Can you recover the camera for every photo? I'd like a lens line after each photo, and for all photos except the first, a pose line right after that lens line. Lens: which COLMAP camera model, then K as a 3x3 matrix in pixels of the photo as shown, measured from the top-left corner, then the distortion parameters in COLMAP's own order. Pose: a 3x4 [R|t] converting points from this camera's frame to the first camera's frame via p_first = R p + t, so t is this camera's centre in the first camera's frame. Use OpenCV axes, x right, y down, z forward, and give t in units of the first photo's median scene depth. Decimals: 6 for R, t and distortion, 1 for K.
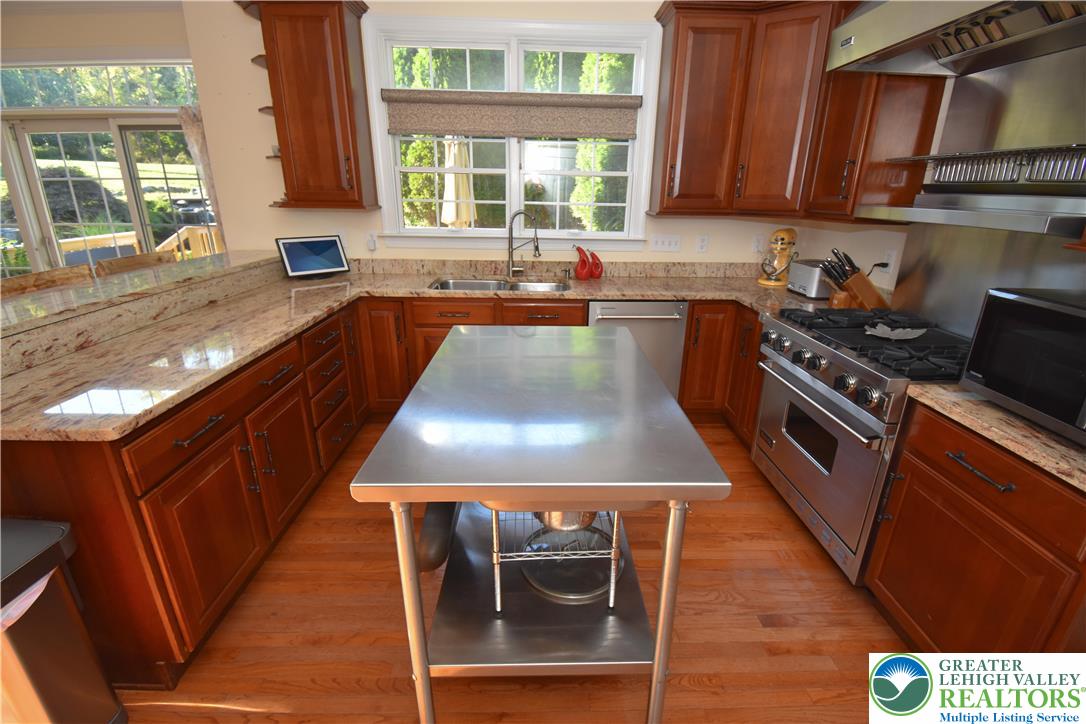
lens RADIAL K [[483.0, 0, 543.0], [0, 483.0, 362.0], [0, 0, 1]] dist [0.022859, -0.029044]
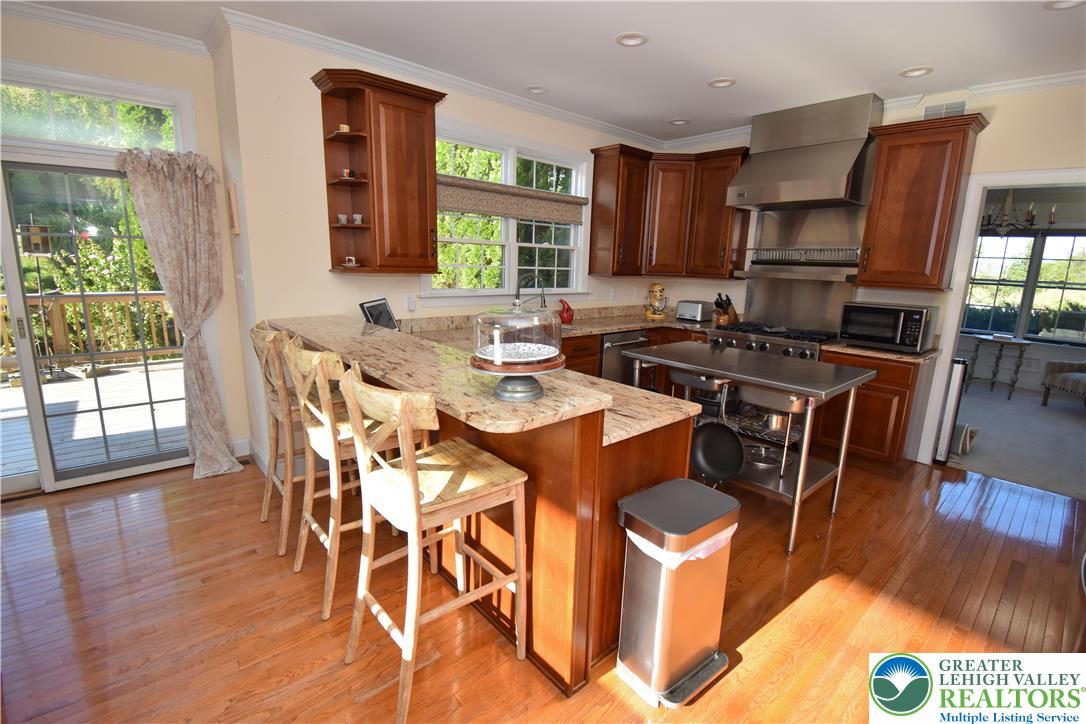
lens RADIAL K [[483.0, 0, 543.0], [0, 483.0, 362.0], [0, 0, 1]] dist [0.022859, -0.029044]
pose [[0.767611, -0.124644, 0.628679, -0.838893], [0.191905, 0.980602, -0.039897, -0.022497], [-0.611511, 0.151272, 0.776641, 0.010799]]
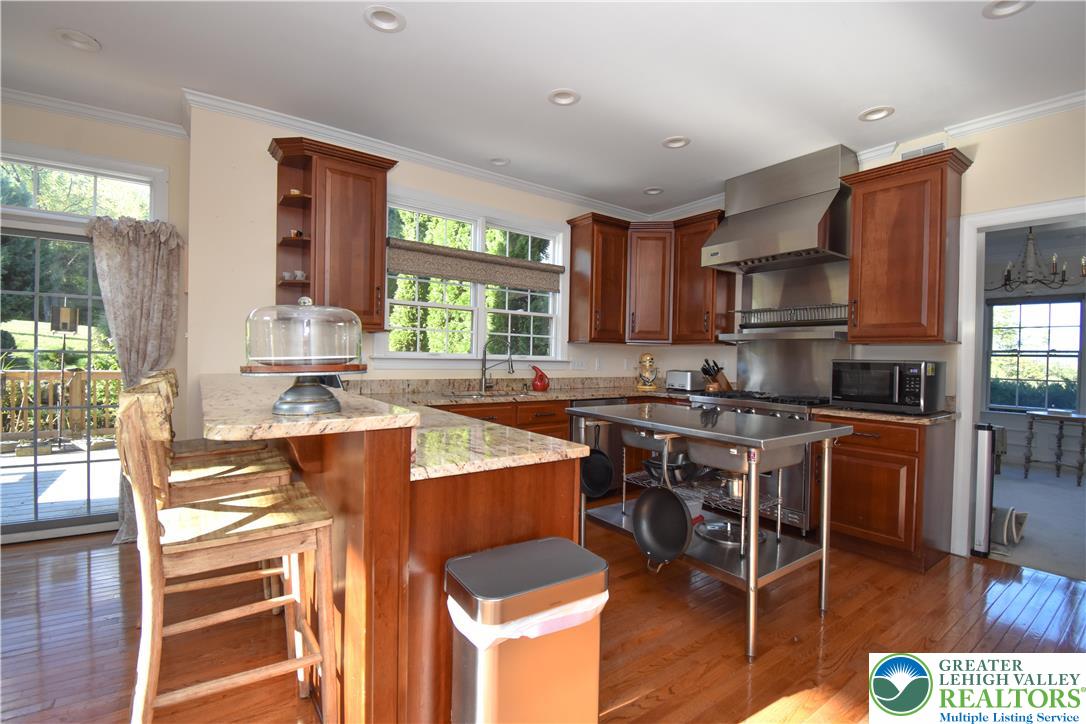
lens RADIAL K [[483.0, 0, 543.0], [0, 483.0, 362.0], [0, 0, 1]] dist [0.022859, -0.029044]
pose [[0.826176, -0.005338, 0.563386, -0.632922], [0.176650, 0.951988, -0.250028, 0.077625], [-0.535002, 0.306090, 0.787453, -0.026542]]
